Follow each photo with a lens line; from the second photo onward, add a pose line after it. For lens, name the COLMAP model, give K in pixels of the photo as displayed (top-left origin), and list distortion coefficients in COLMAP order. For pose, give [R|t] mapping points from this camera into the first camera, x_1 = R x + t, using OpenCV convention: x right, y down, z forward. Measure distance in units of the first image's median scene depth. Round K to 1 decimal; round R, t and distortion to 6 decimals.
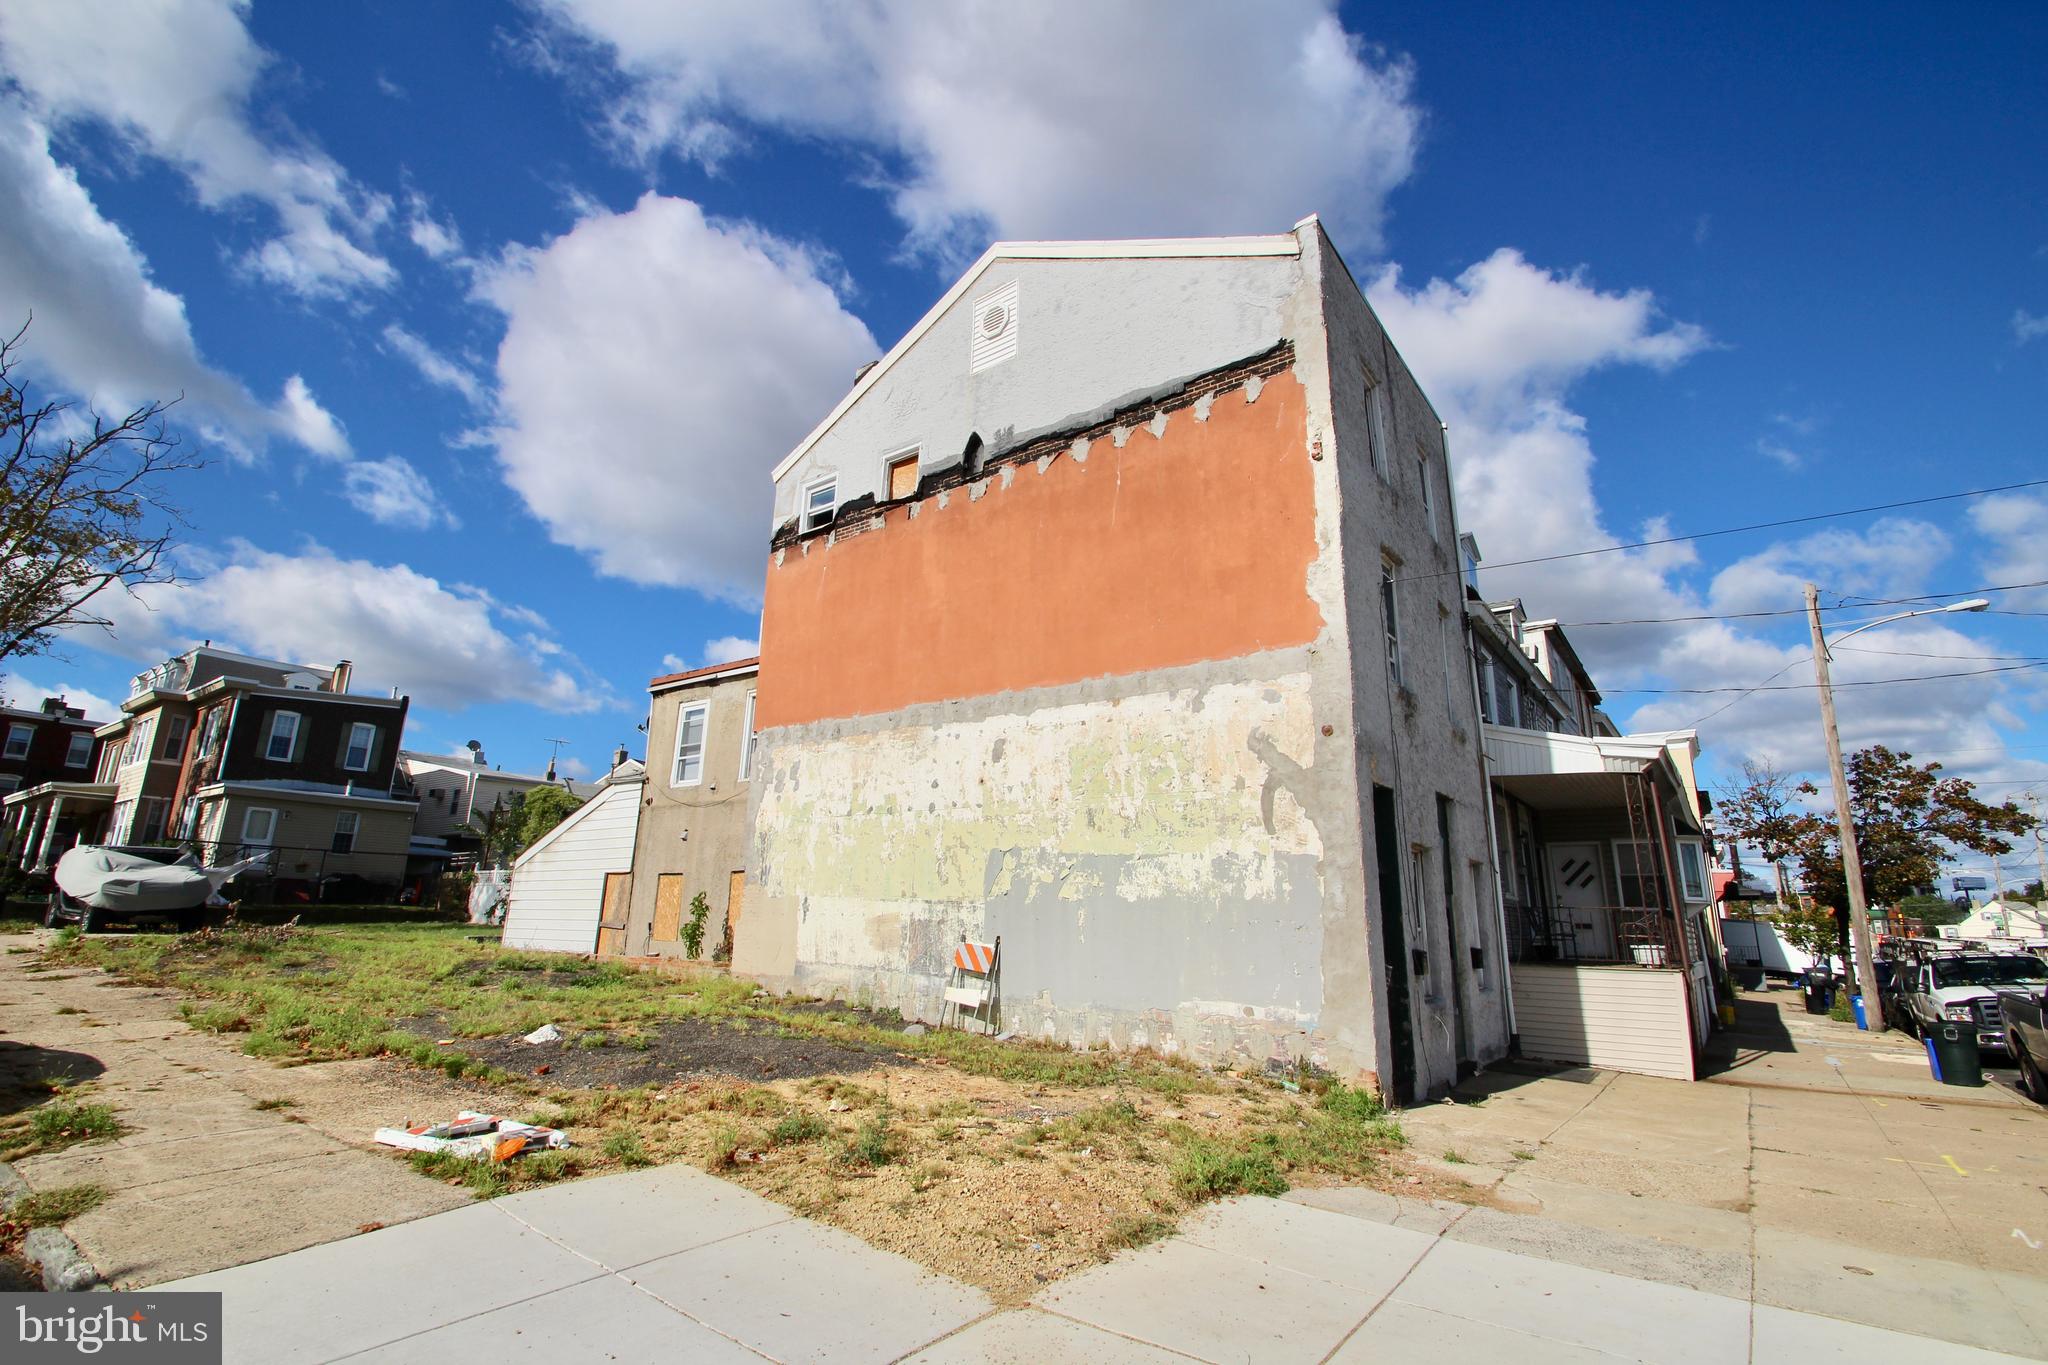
lens RADIAL K [[943.0, 0, 1016.3], [0, 943.0, 668.9], [0, 0, 1]] dist [-0.004979, -0.001124]
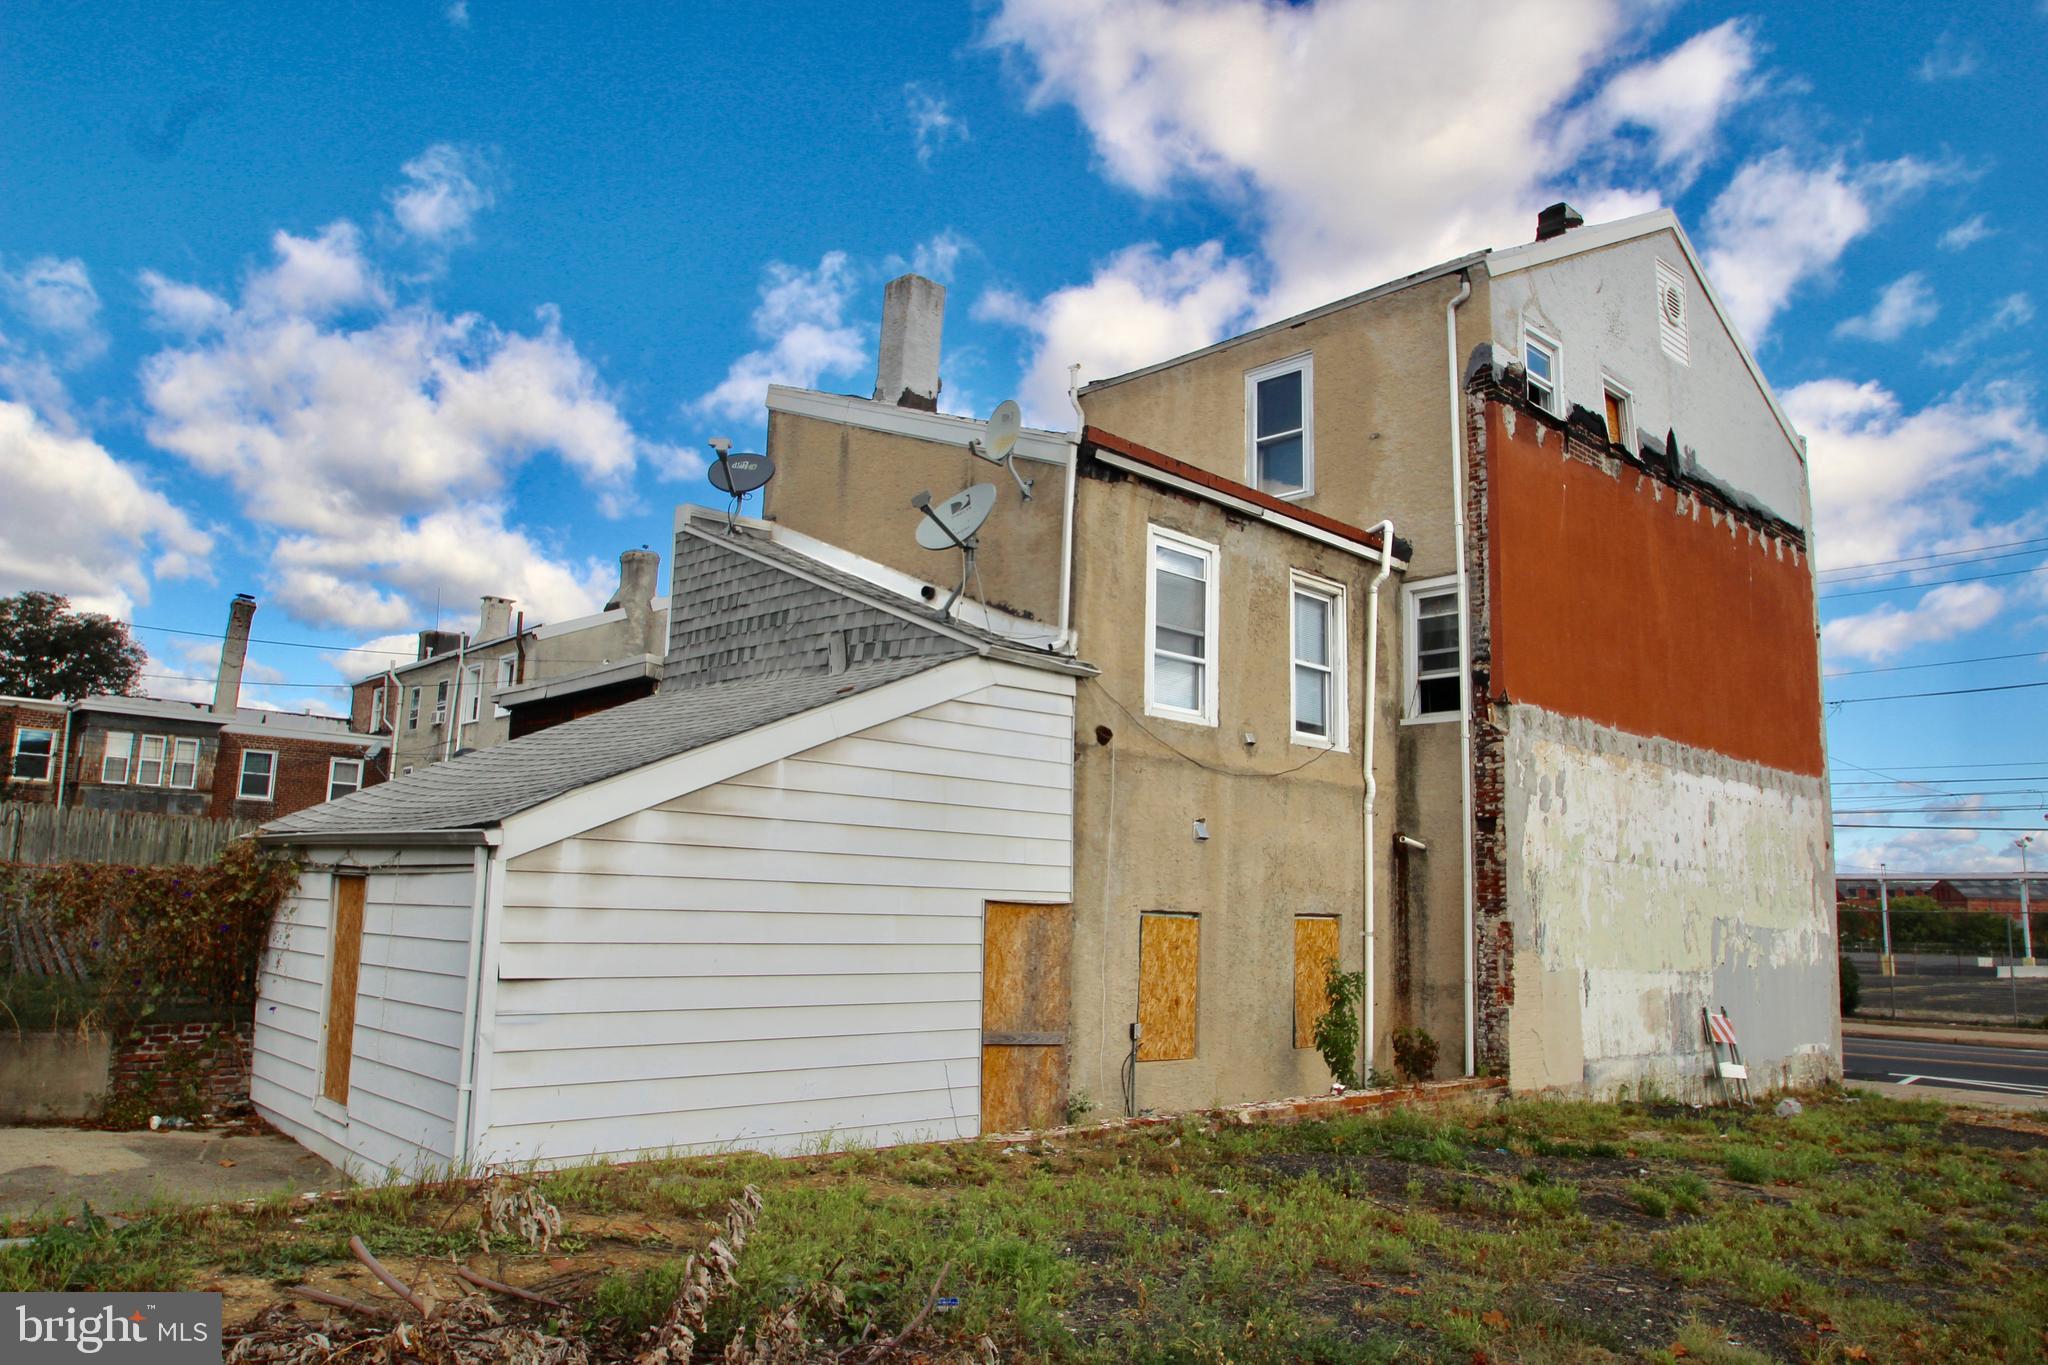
lens RADIAL K [[1371.2, 0, 1025.9], [0, 1371.2, 688.7], [0, 0, 1]] dist [0.000905, 0.000583]
pose [[0.170991, 0.138143, 0.975540, -1.261723], [-0.281698, 0.955646, -0.085950, 0.234679], [-0.944144, -0.260111, 0.202322, 1.181129]]
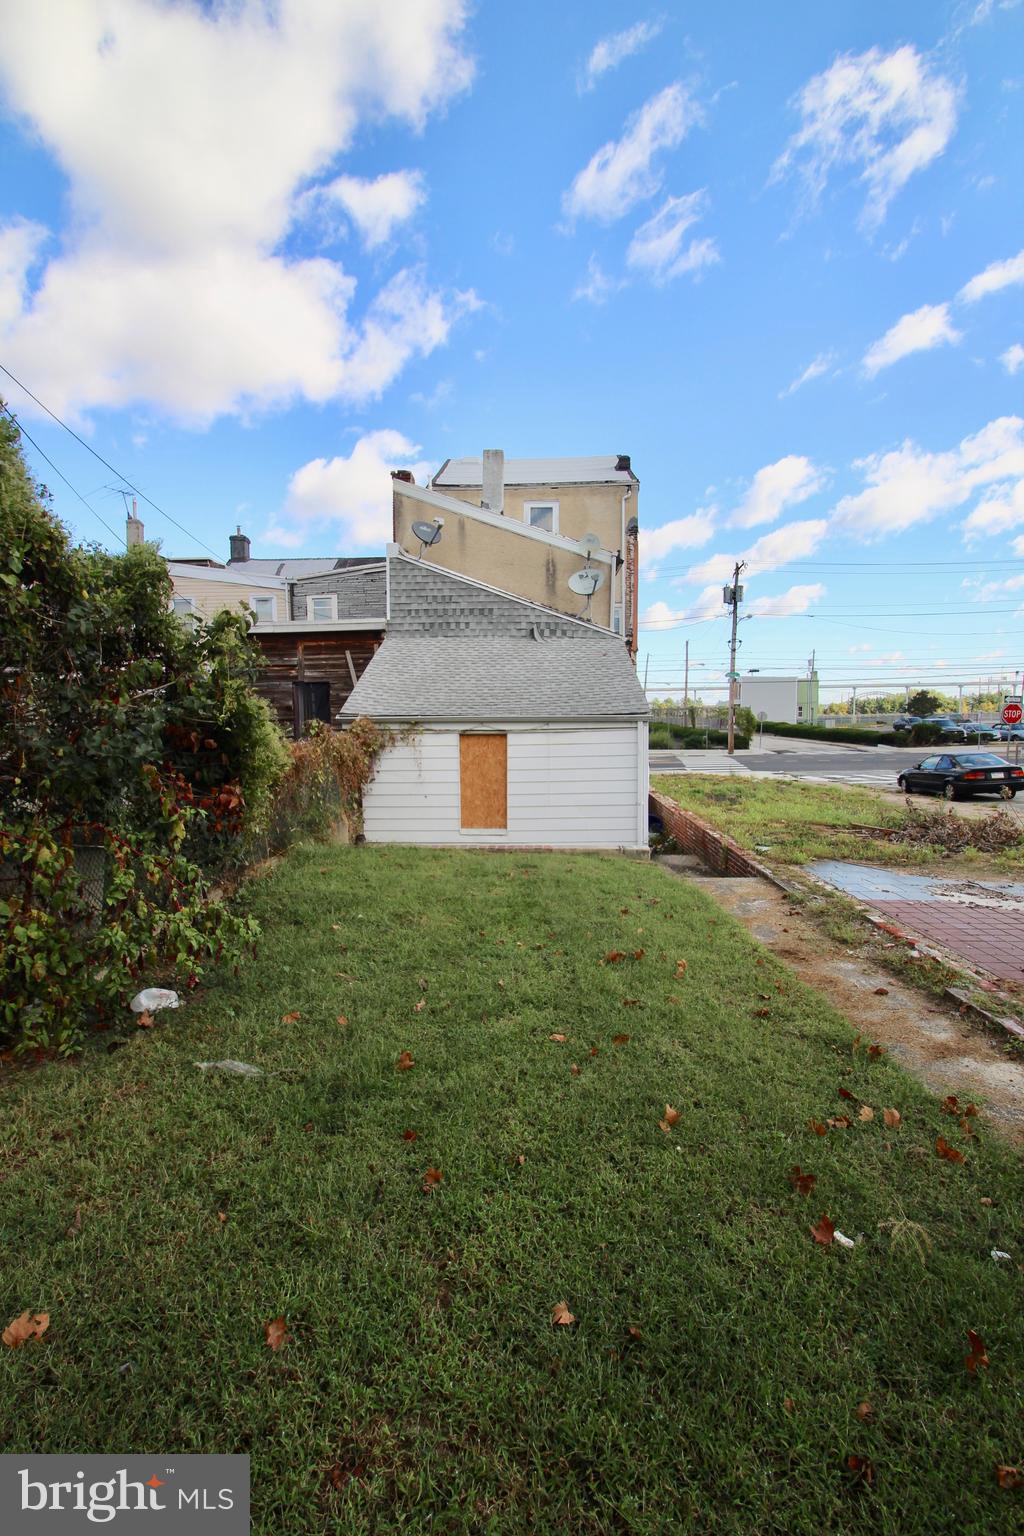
lens RADIAL K [[707.3, 0, 513.1], [0, 707.3, 772.0], [0, 0, 1]] dist [-0.004979, -0.001124]
pose [[-0.560219, -0.083418, 0.824133, -1.323004], [-0.212686, 0.976047, -0.045783, 0.393592], [-0.800574, -0.200930, -0.564543, 1.870190]]
